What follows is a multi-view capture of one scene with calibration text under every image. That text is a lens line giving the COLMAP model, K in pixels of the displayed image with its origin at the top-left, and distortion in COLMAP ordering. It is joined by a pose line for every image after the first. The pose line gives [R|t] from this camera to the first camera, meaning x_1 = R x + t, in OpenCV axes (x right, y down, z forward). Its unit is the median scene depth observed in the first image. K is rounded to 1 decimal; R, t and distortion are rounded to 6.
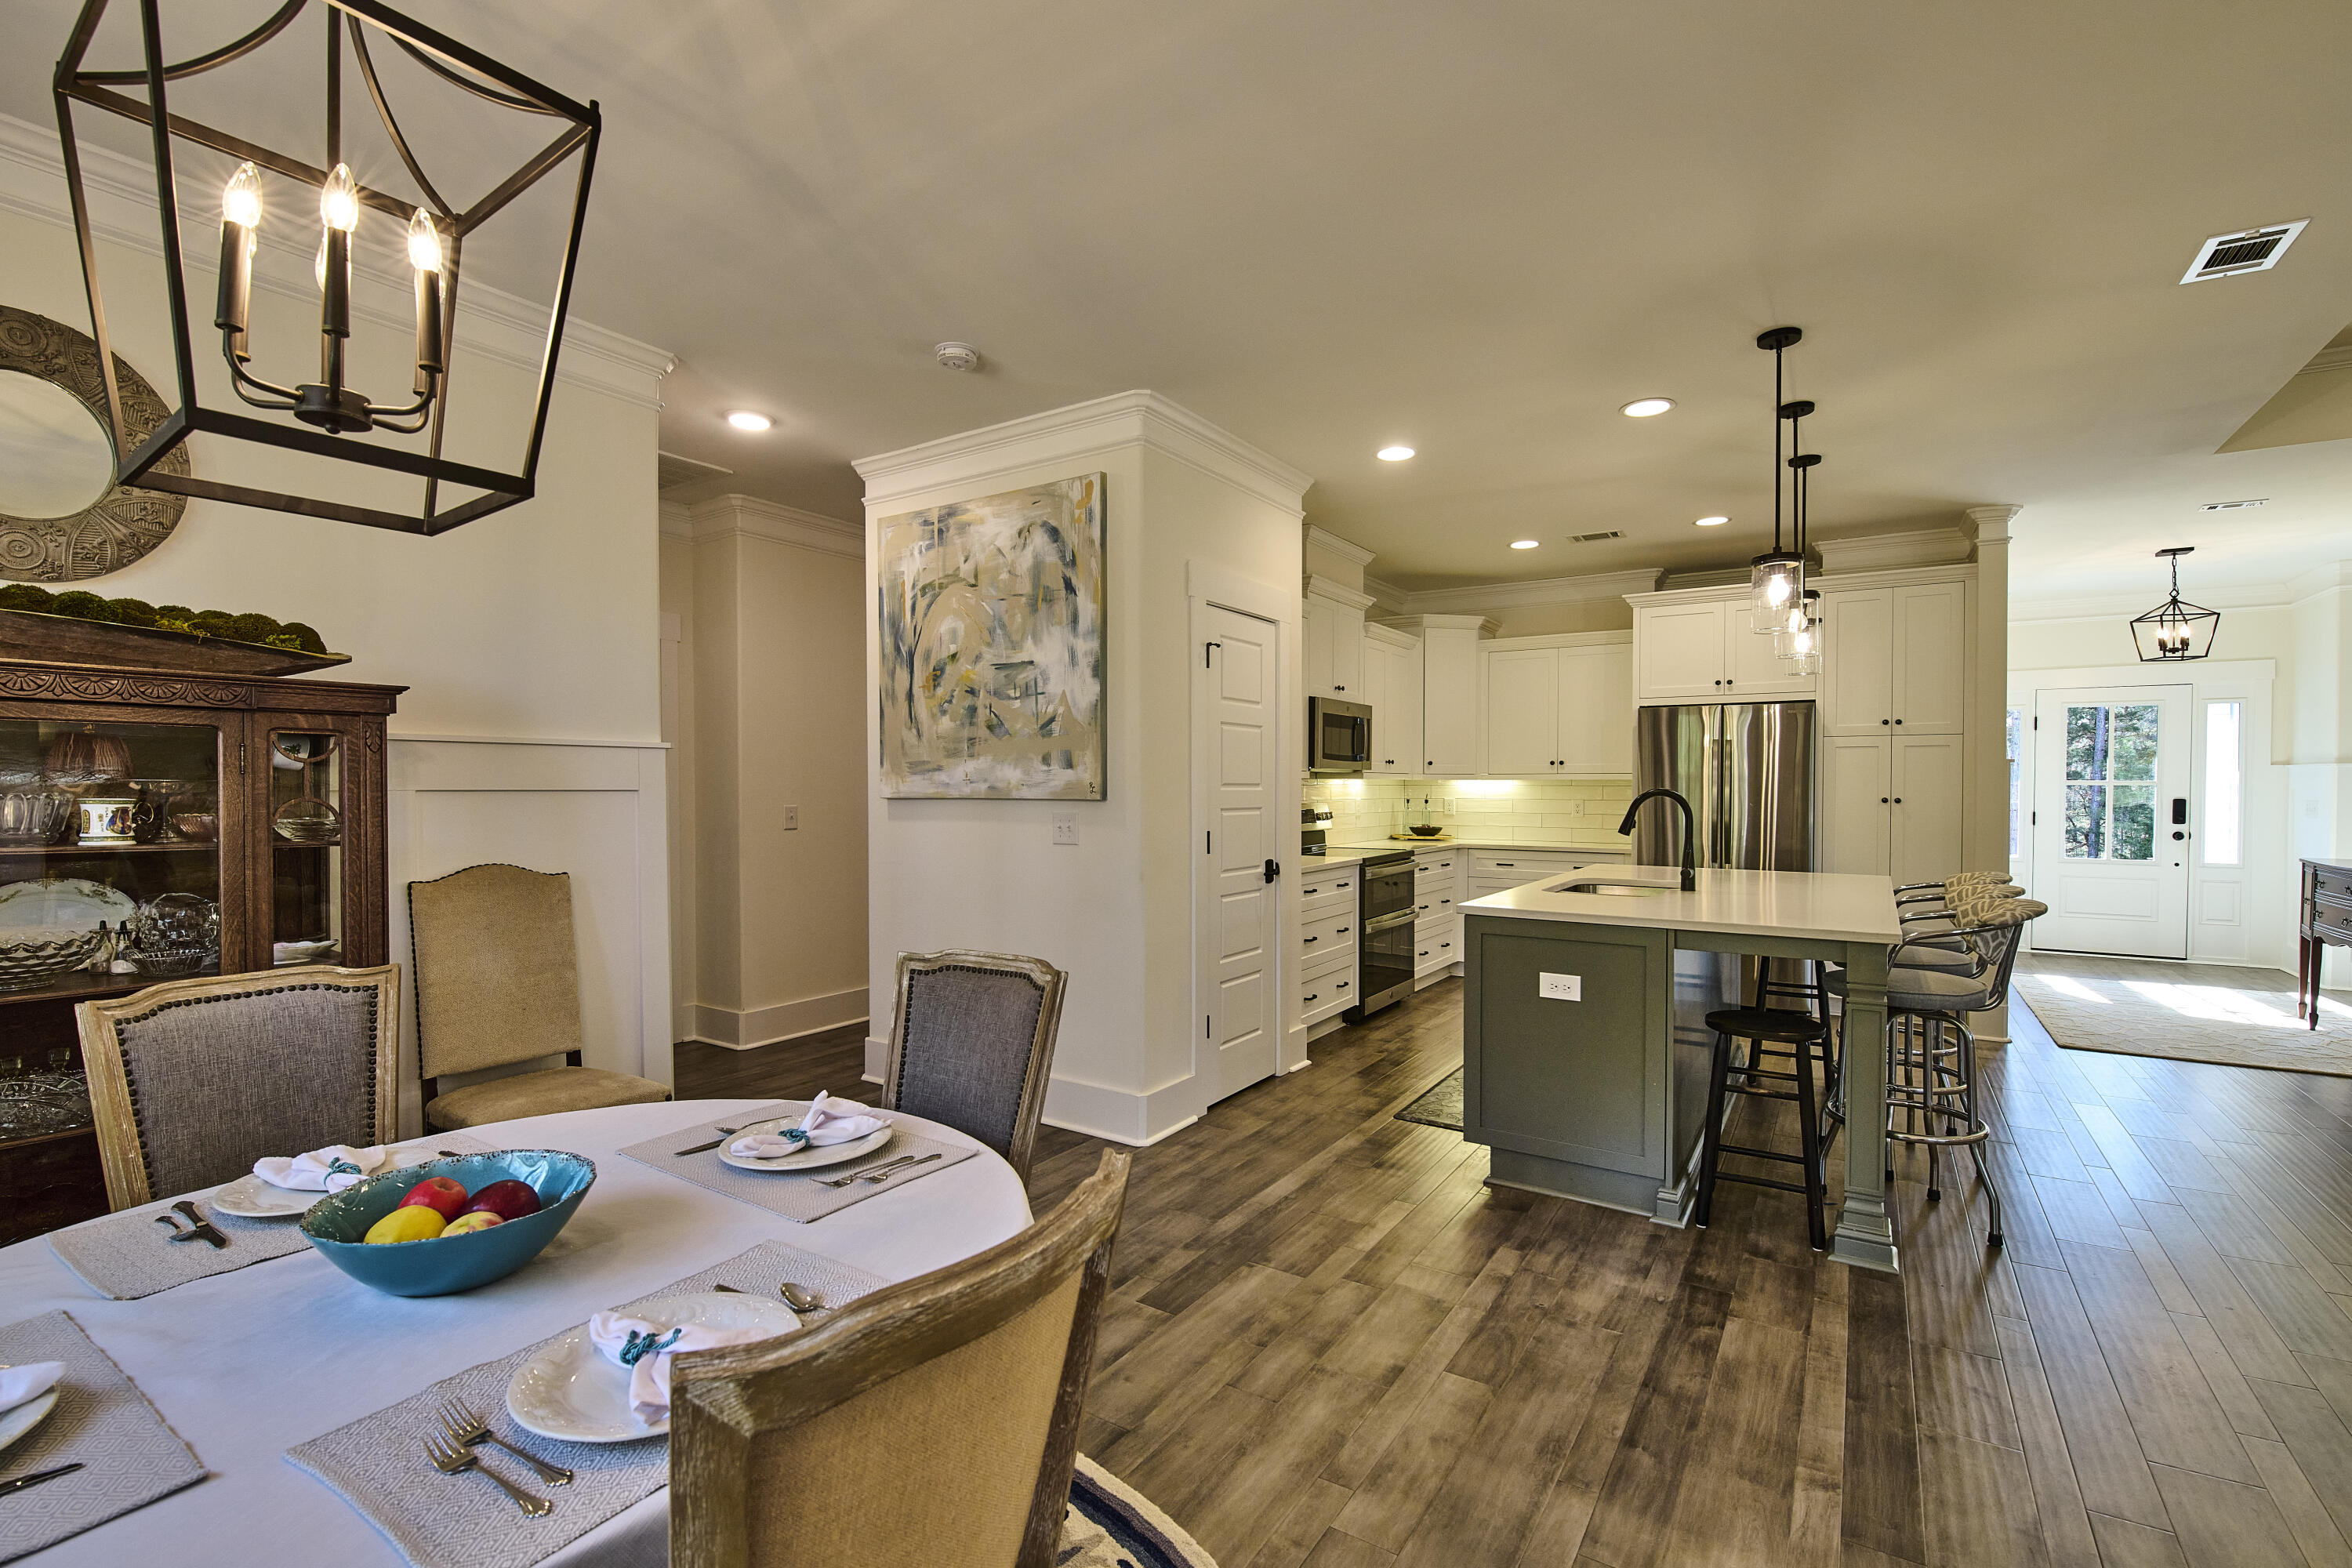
lens RADIAL K [[1037.1, 0, 1156.2], [0, 1037.1, 777.4], [0, 0, 1]] dist [-0.023384, -0.000671]
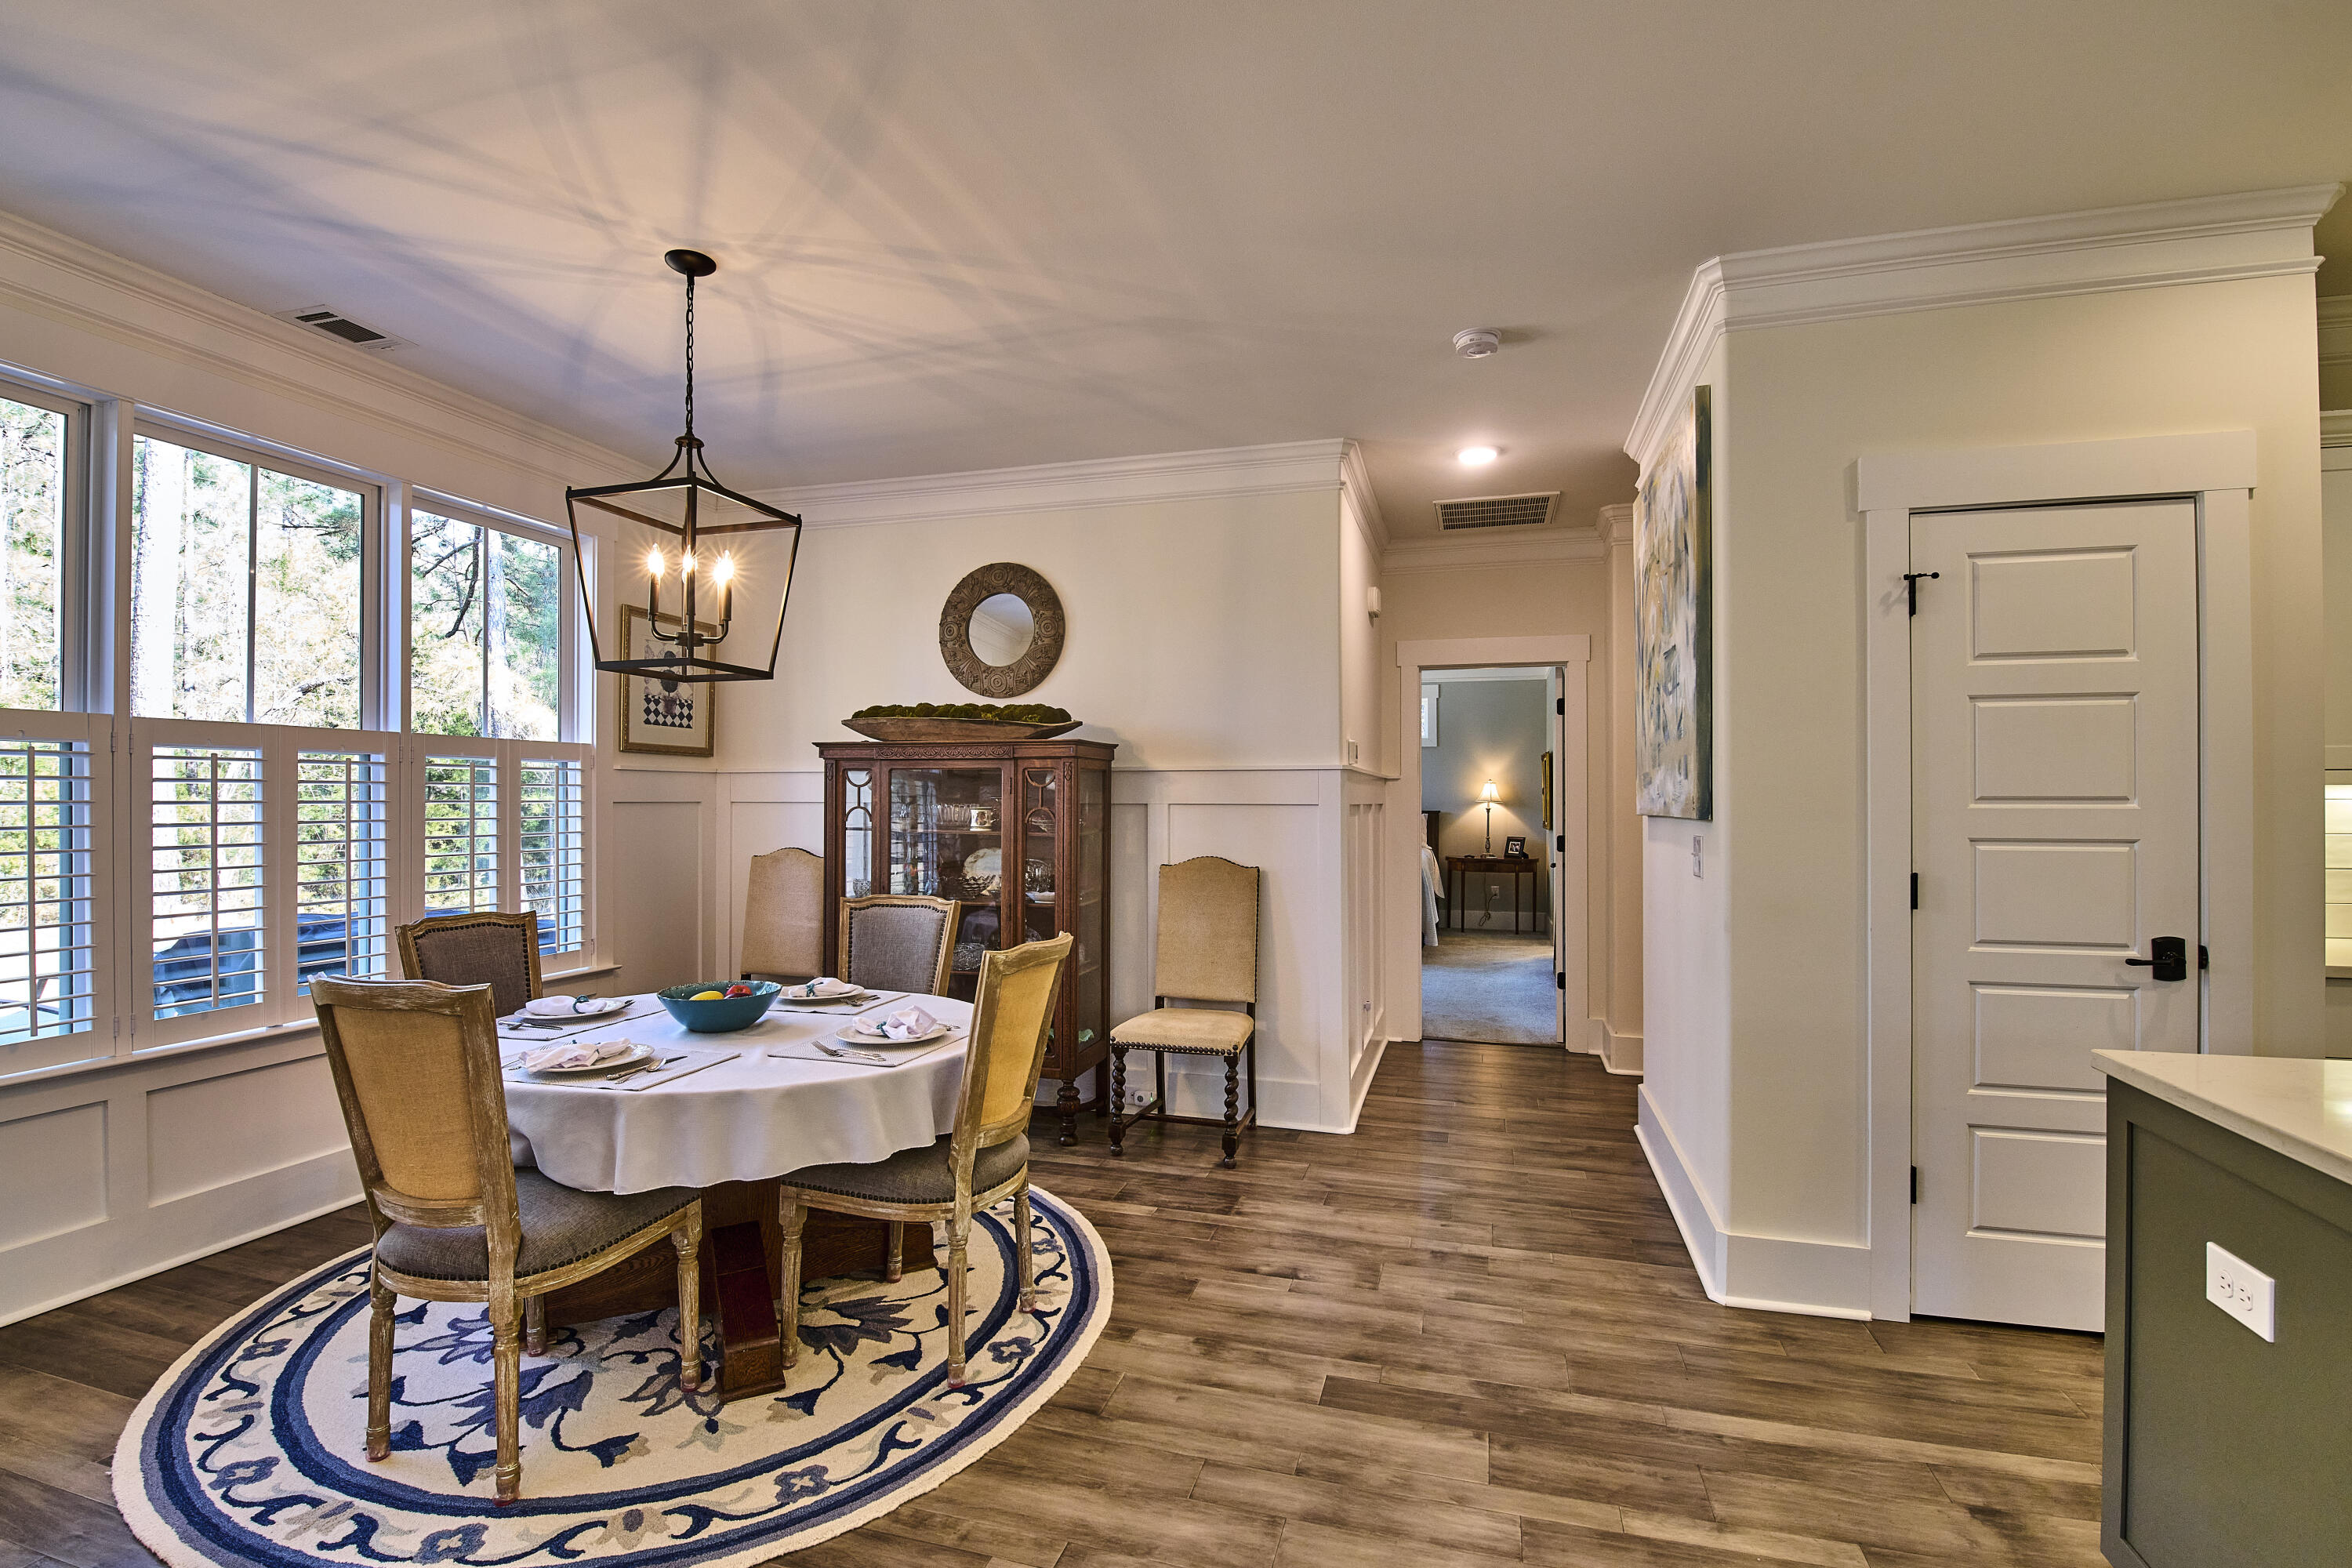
lens RADIAL K [[1037.1, 0, 1156.2], [0, 1037.1, 777.4], [0, 0, 1]] dist [-0.023384, -0.000671]
pose [[0.298186, -0.027825, -0.954102, 0.652106], [0.003382, 0.999600, -0.028094, 0.011678], [0.954502, 0.005150, 0.298160, 0.480065]]
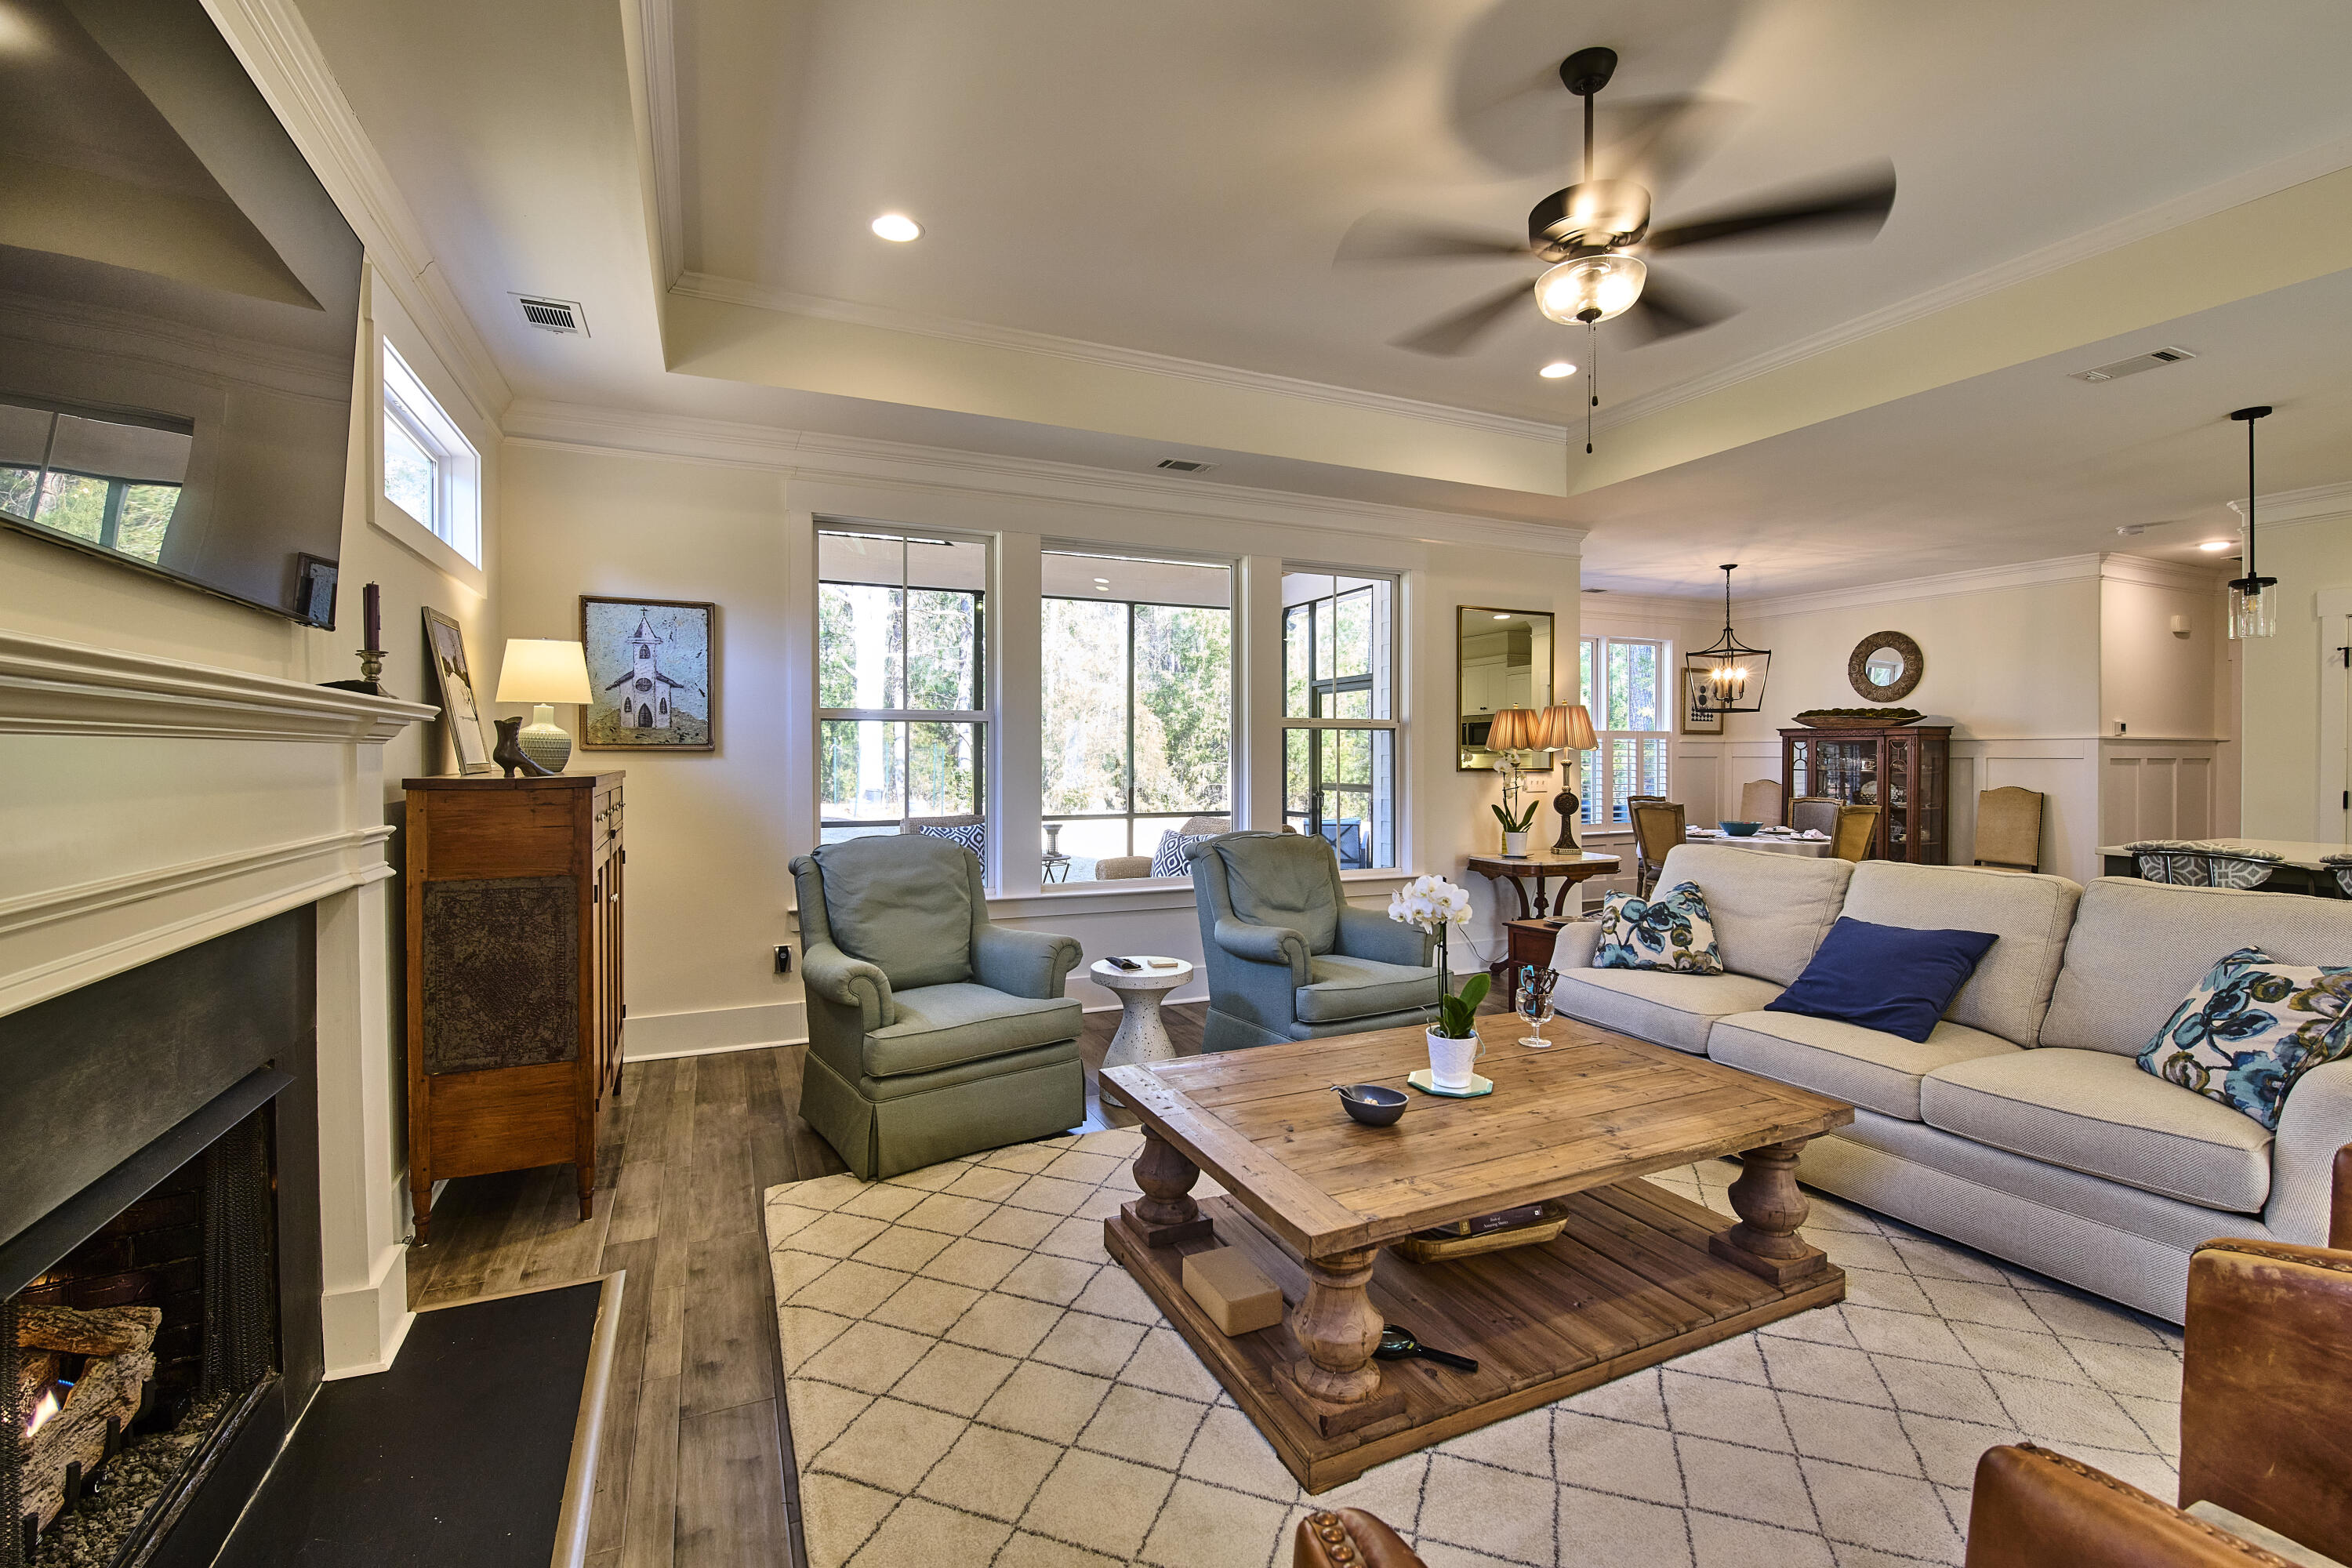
lens RADIAL K [[1037.1, 0, 1156.2], [0, 1037.1, 777.4], [0, 0, 1]] dist [-0.023384, -0.000671]
pose [[-0.533075, 0.008145, -0.846028, 2.546703], [-0.004840, 0.999908, 0.012676, 0.033477], [0.846054, 0.010852, -0.532987, 0.519687]]
